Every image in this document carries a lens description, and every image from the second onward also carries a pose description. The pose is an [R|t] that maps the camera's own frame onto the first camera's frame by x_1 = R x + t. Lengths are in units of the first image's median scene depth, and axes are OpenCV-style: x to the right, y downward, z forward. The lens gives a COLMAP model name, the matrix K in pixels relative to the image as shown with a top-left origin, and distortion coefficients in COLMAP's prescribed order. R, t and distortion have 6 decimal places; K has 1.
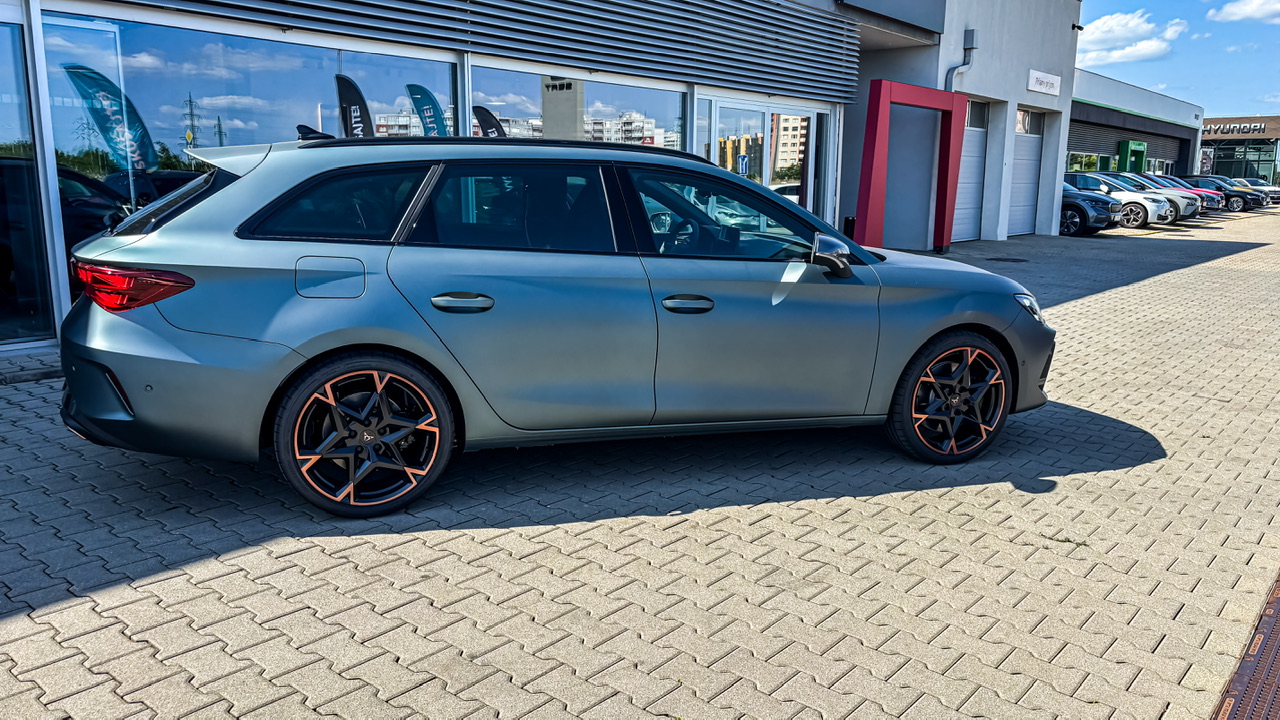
lens RADIAL K [[952.2, 0, 640.0], [0, 952.2, 360.0], [0, 0, 1]] dist [0.047686, -0.002423]
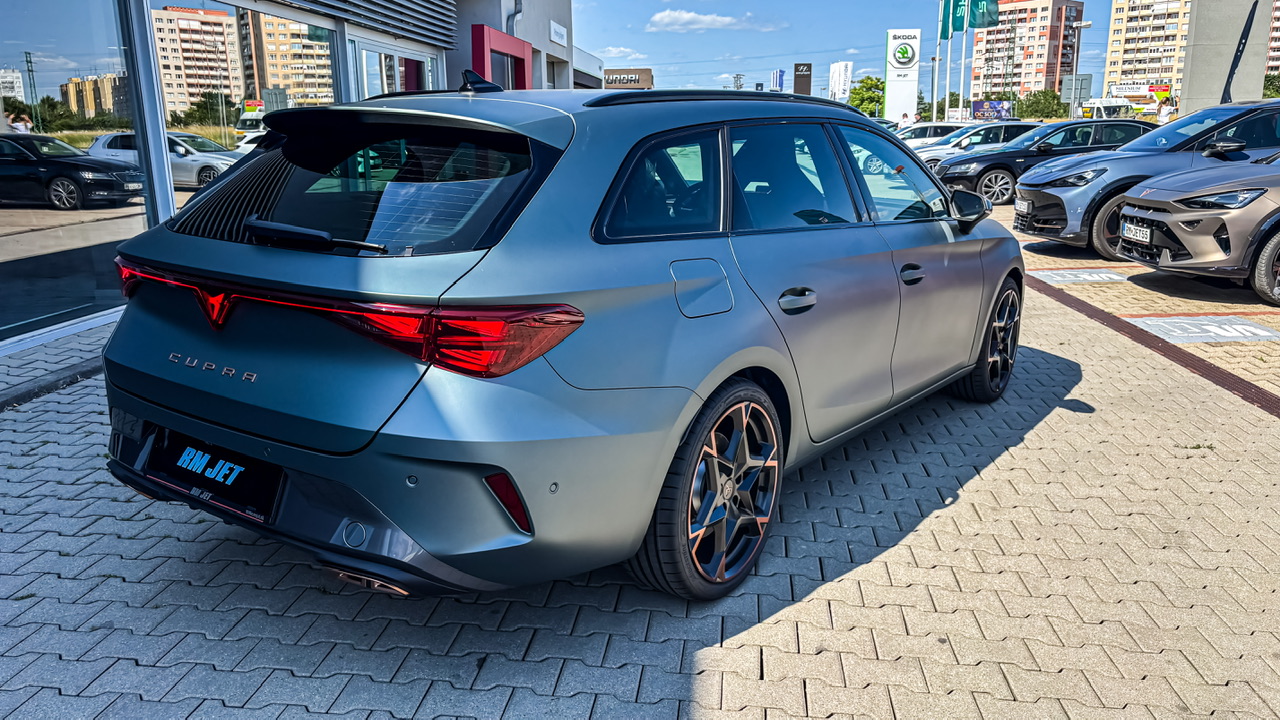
lens RADIAL K [[978.0, 0, 634.5], [0, 978.0, 336.3], [0, 0, 1]] dist [0.015850, 0.000001]
pose [[0.826942, -0.131976, 0.546579, -0.679206], [0.116887, 0.991178, 0.062485, -0.087440], [-0.550003, 0.012216, 0.835073, 0.355640]]
